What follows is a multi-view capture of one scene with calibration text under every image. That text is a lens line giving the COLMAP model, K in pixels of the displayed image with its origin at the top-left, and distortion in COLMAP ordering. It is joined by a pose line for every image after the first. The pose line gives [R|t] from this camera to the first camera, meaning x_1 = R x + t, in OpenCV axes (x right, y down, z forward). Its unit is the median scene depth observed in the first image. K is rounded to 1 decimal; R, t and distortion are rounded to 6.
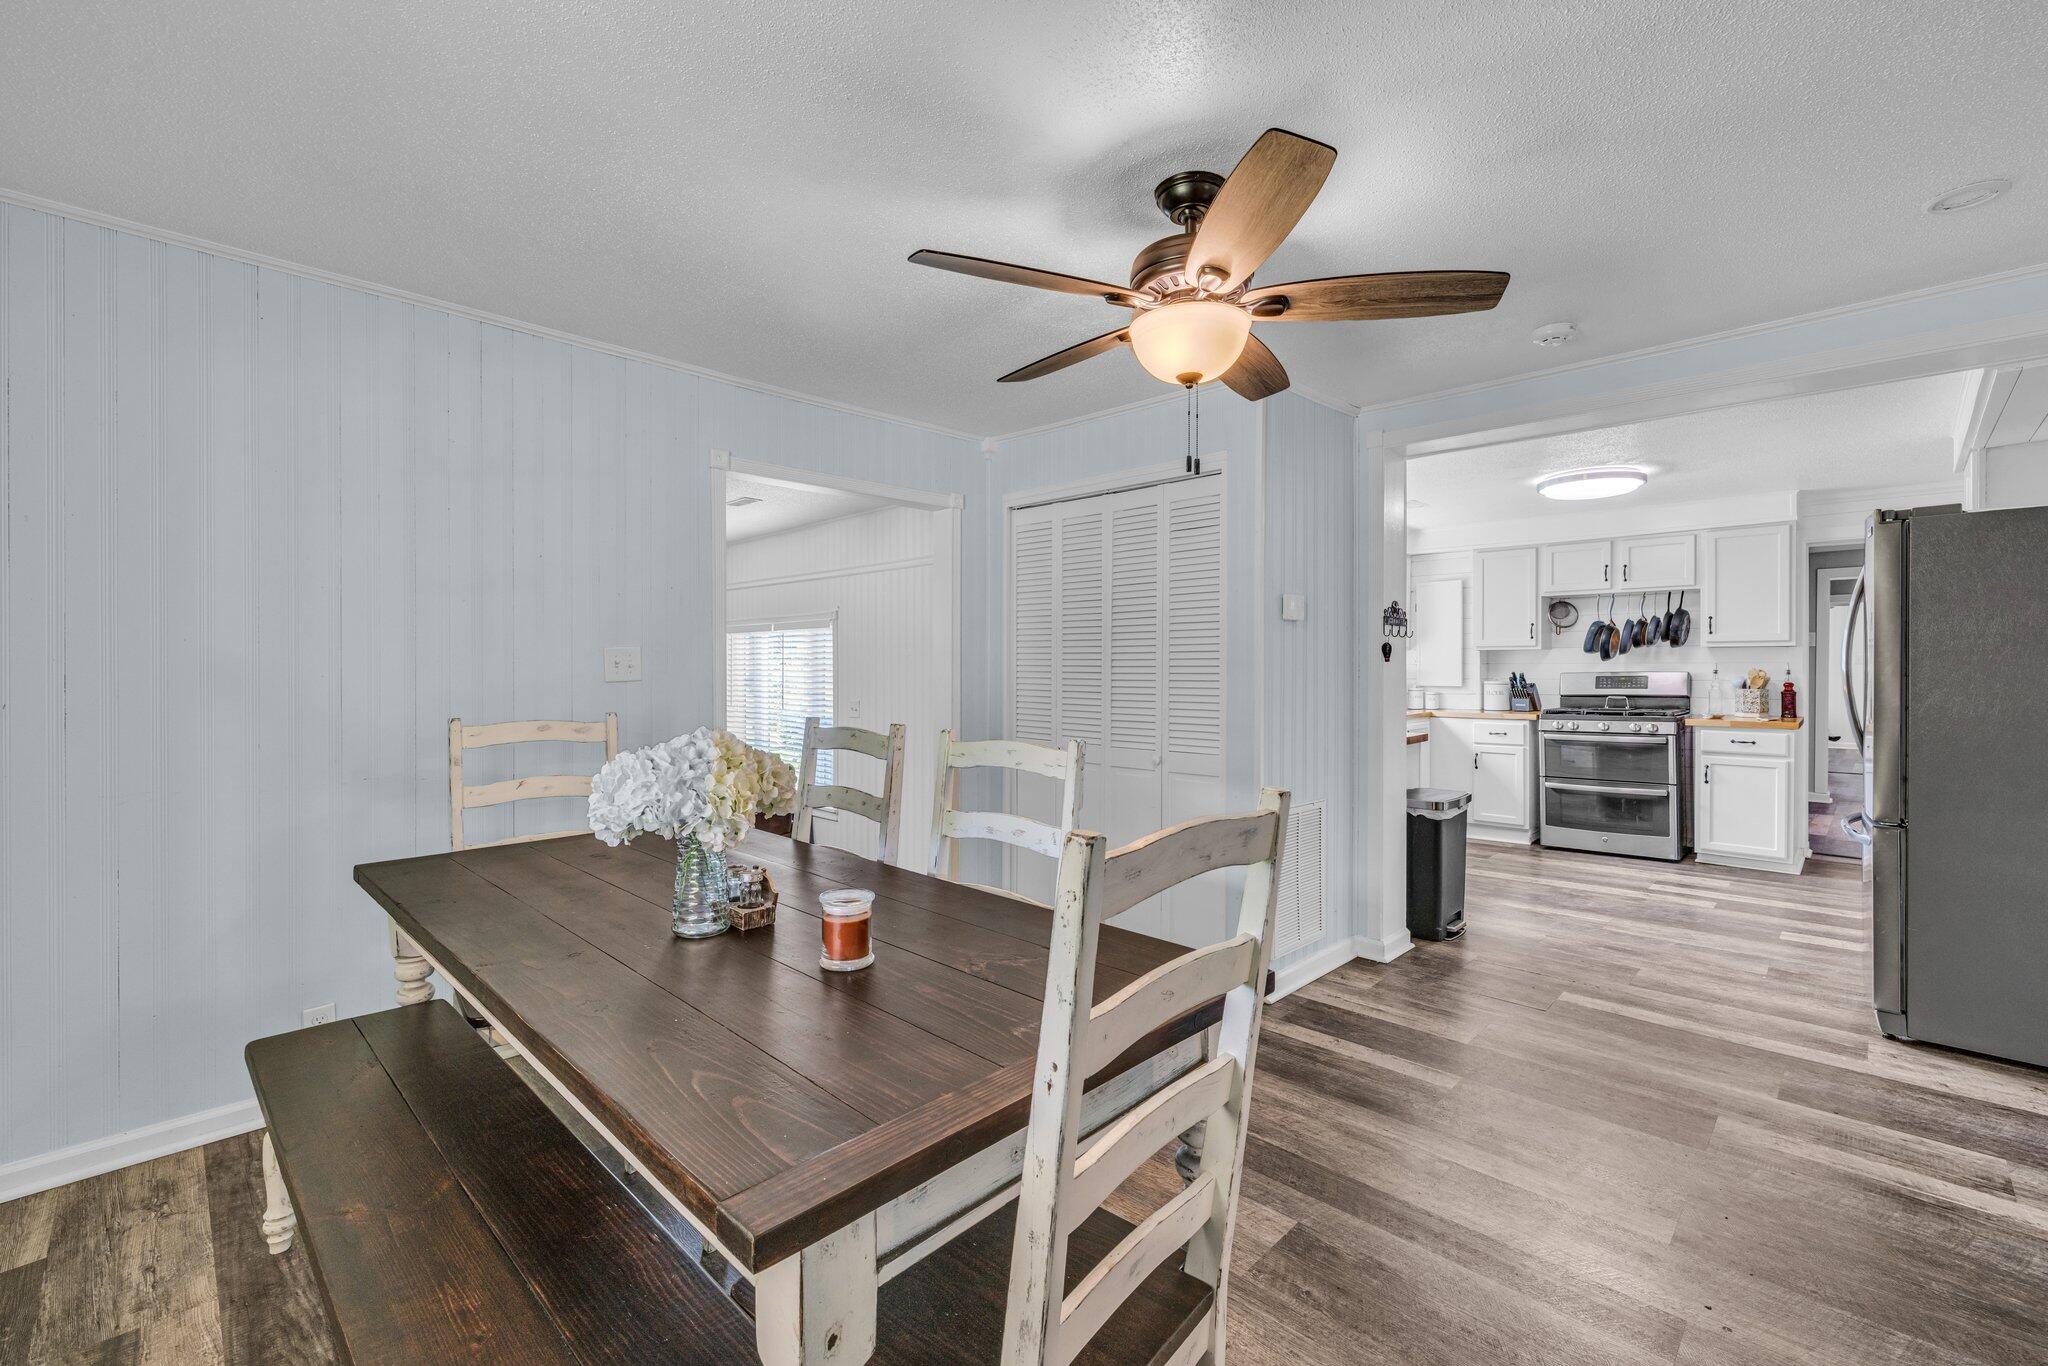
lens RADIAL K [[867.6, 0, 1022.3], [0, 867.6, 671.6], [0, 0, 1]] dist [-0.000662, -0.000193]
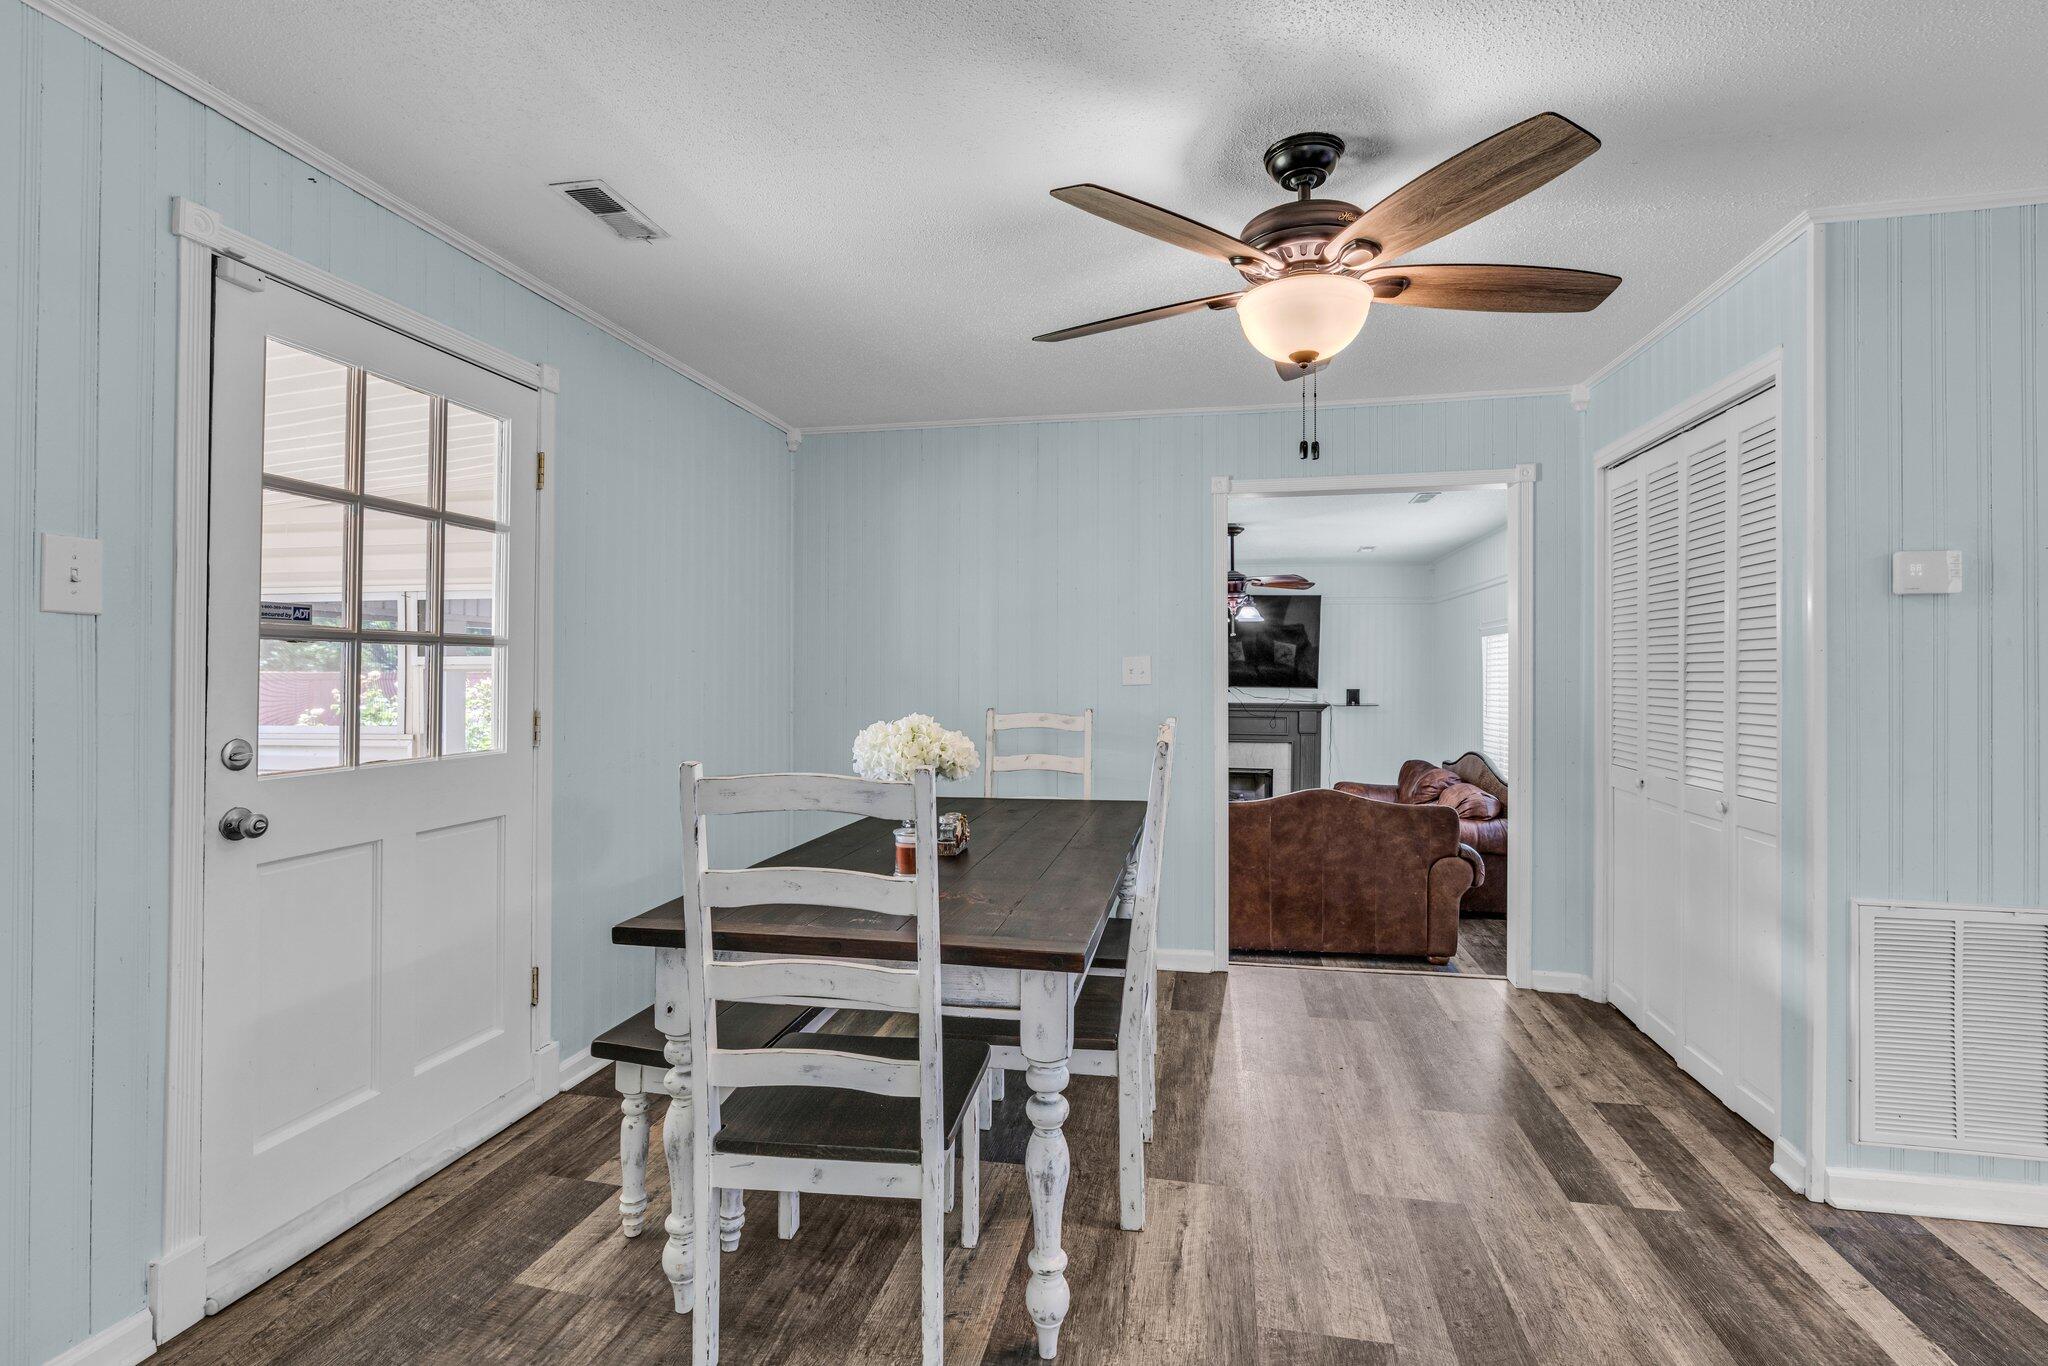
lens RADIAL K [[975.6, 0, 1020.6], [0, 975.6, 666.9], [0, 0, 1]] dist [-0.000230, -0.000196]
pose [[0.541097, -0.007783, -0.840924, 0.670627], [-0.005219, 0.999907, -0.012613, 0.004439], [0.840944, 0.011214, 0.541006, 0.142023]]
